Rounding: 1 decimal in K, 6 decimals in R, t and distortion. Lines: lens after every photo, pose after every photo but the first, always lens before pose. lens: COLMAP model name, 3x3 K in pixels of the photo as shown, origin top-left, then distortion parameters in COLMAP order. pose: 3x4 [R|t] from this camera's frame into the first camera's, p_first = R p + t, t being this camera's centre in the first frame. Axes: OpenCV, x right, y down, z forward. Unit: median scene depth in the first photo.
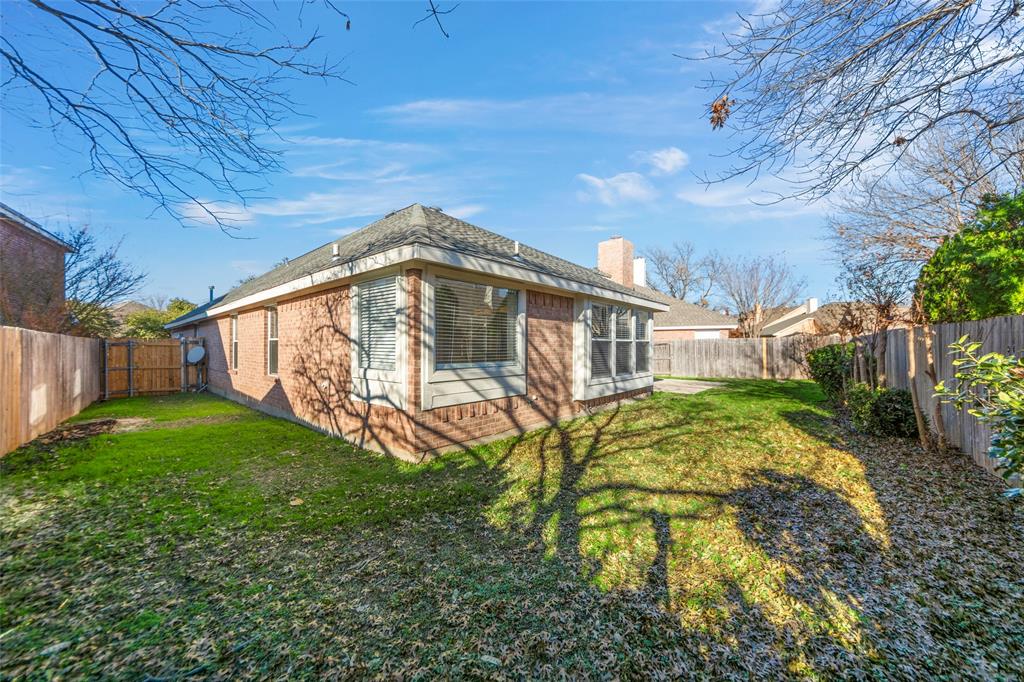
lens RADIAL K [[366.8, 0, 512.9], [0, 366.8, 353.9], [0, 0, 1]] dist [0.000235, -0.000059]
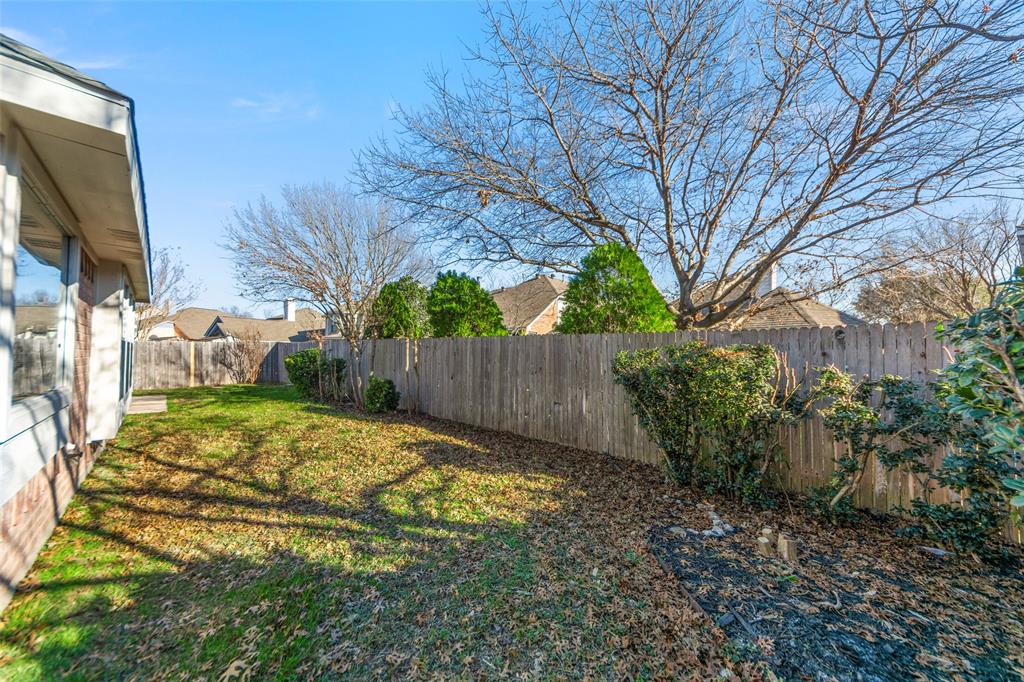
lens RADIAL K [[366.8, 0, 512.9], [0, 366.8, 353.9], [0, 0, 1]] dist [0.000235, -0.000059]
pose [[0.060186, 0.003643, 0.998181, -0.374870], [0.010635, 0.999934, -0.004291, -0.001691], [-0.998130, 0.010874, 0.060144, 0.305500]]
